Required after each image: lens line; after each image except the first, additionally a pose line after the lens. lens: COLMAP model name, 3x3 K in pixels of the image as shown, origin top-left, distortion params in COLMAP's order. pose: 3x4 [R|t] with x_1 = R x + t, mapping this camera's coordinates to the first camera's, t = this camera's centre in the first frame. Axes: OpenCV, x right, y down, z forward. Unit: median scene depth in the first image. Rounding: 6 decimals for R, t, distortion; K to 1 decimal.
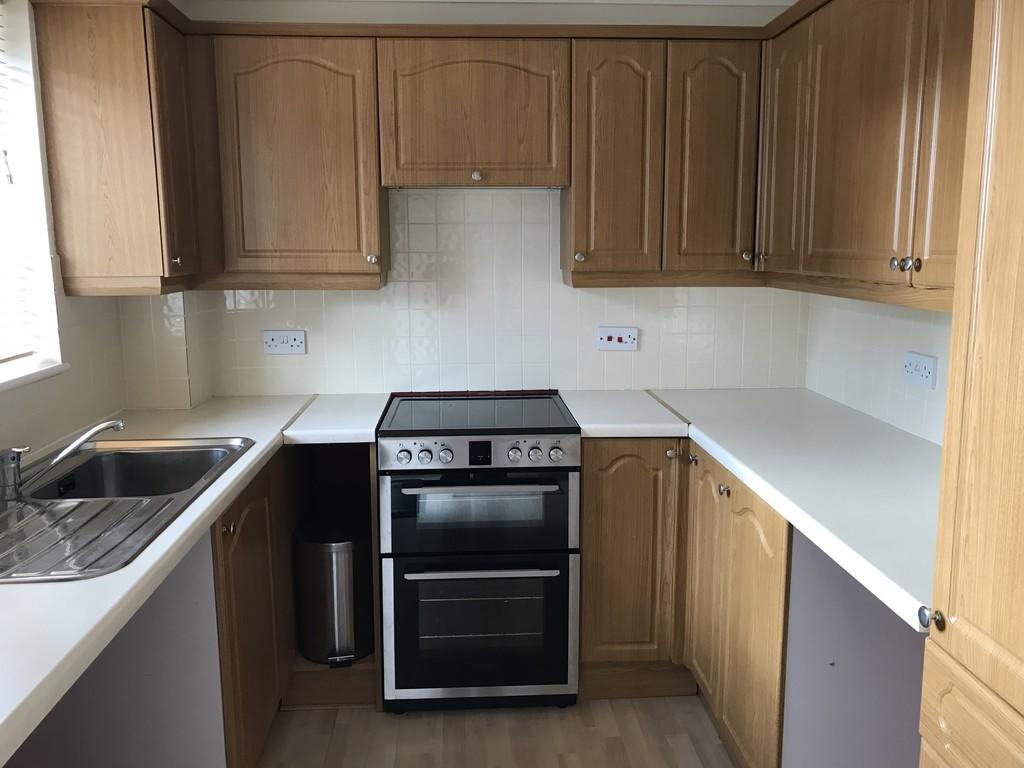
lens RADIAL K [[825.3, 0, 512.0], [0, 825.3, 384.0], [0, 0, 1]] dist [0.004268, -0.017795]
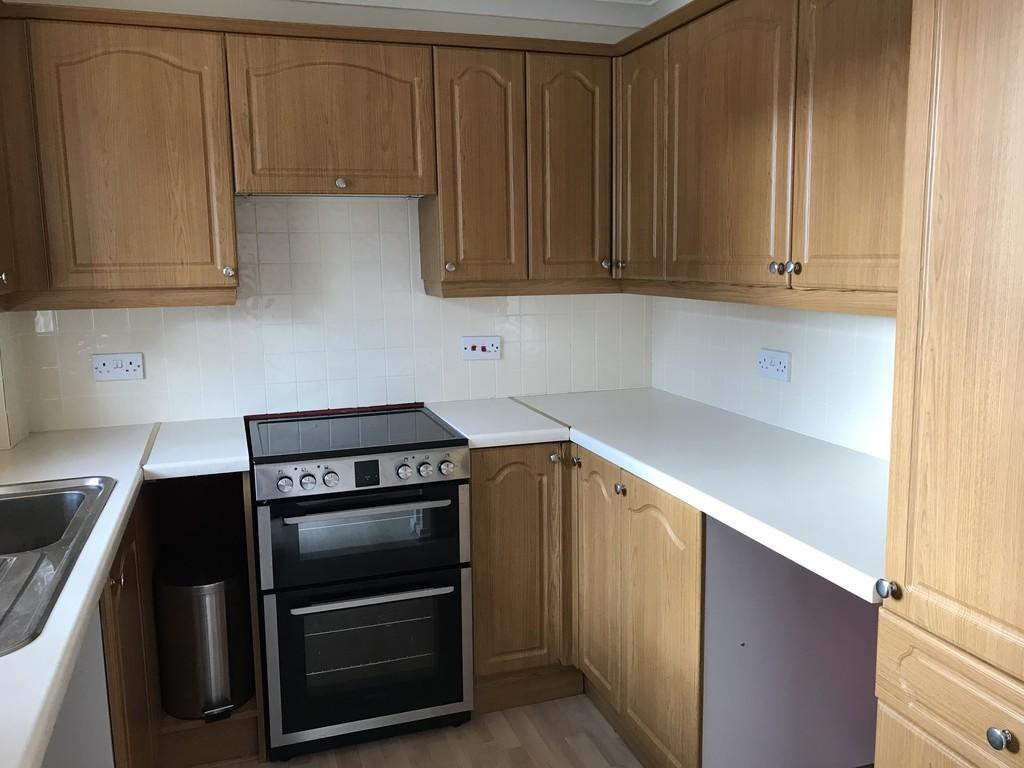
lens RADIAL K [[825.3, 0, 512.0], [0, 825.3, 384.0], [0, 0, 1]] dist [0.004268, -0.017795]
pose [[0.964041, -0.051261, 0.260764, -0.115290], [0.054599, 0.998493, -0.005568, -0.004284], [-0.260086, 0.019605, 0.965386, 0.032045]]
